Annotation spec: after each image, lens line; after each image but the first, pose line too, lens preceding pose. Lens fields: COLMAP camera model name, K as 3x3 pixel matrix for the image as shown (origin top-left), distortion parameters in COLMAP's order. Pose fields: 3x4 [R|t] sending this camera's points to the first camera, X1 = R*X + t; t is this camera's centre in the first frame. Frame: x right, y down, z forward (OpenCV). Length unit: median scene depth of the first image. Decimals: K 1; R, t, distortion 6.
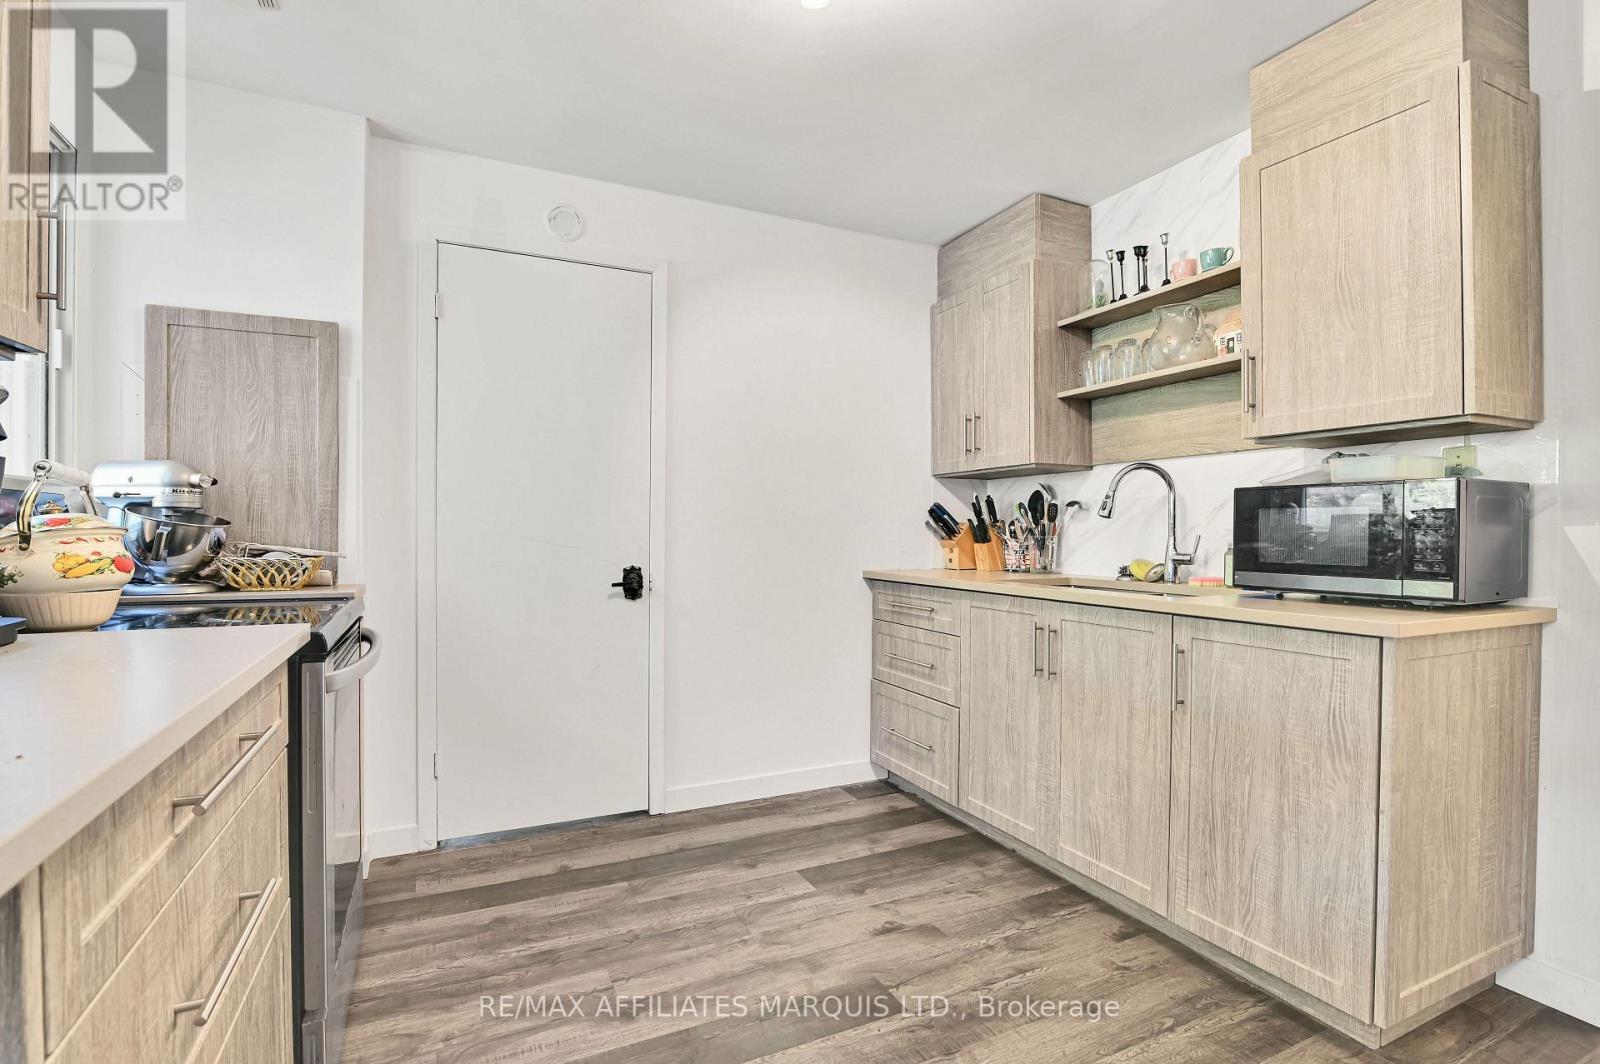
lens RADIAL K [[739.3, 0, 800.0], [0, 739.3, 532.0], [0, 0, 1]] dist [-0.016828, -0.000222]
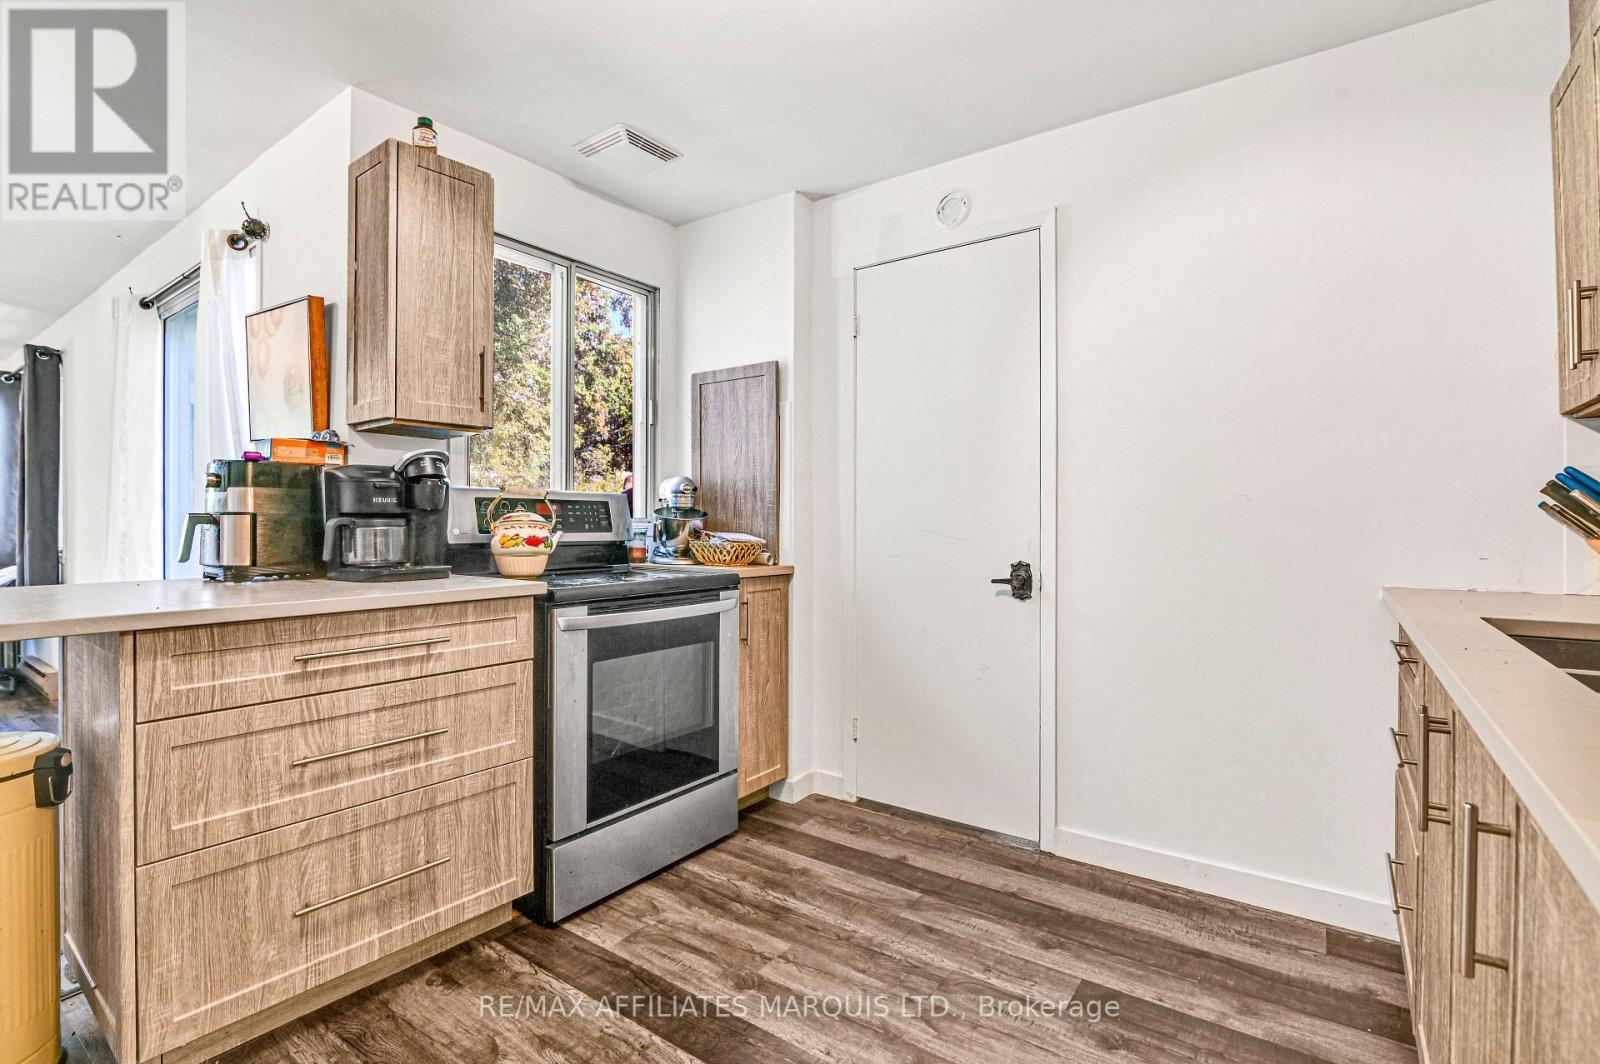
lens RADIAL K [[755.3, 0, 792.0], [0, 755.3, 515.4], [0, 0, 1]] dist [-0.017697, 0.000114]
pose [[0.484289, -0.009879, -0.874853, 0.526303], [-0.002018, 0.999921, -0.012408, 0.002193], [0.874906, 0.007775, 0.484230, 0.380754]]
